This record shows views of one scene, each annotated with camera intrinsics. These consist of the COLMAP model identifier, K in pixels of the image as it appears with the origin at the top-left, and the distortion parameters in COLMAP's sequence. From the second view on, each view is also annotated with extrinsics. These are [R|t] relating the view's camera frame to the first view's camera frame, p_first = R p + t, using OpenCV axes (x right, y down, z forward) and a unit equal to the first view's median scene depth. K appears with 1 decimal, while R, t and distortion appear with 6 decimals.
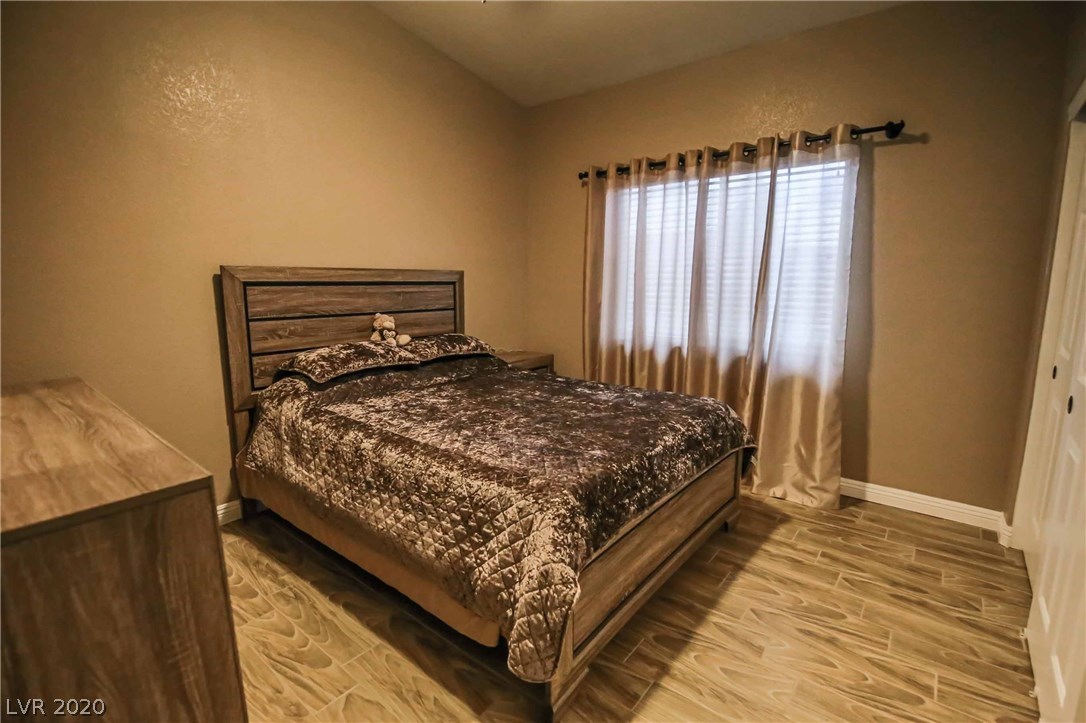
lens RADIAL K [[506.8, 0, 543.6], [0, 506.8, 361.8], [0, 0, 1]] dist [-0.005717, -0.007075]
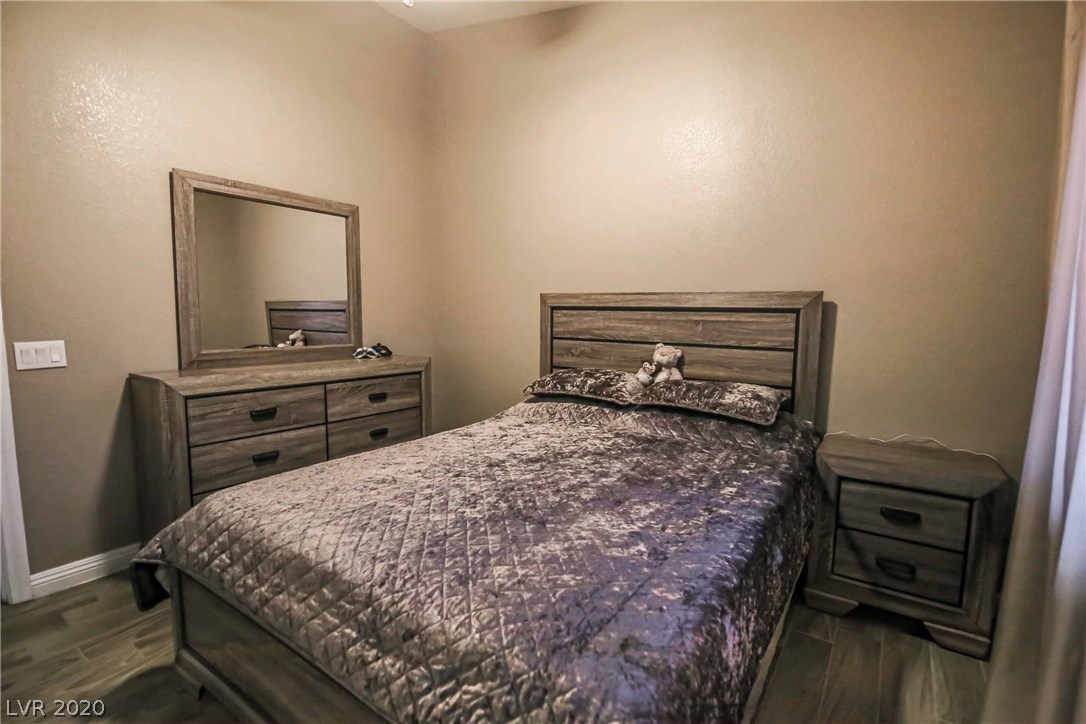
lens RADIAL K [[506.8, 0, 544.1], [0, 506.8, 360.8], [0, 0, 1]] dist [-0.005717, -0.007075]
pose [[0.075775, 0.105893, -0.991486, 0.529230], [-0.166082, 0.981795, 0.092166, -0.115905], [0.983196, 0.157684, 0.091983, 0.744417]]
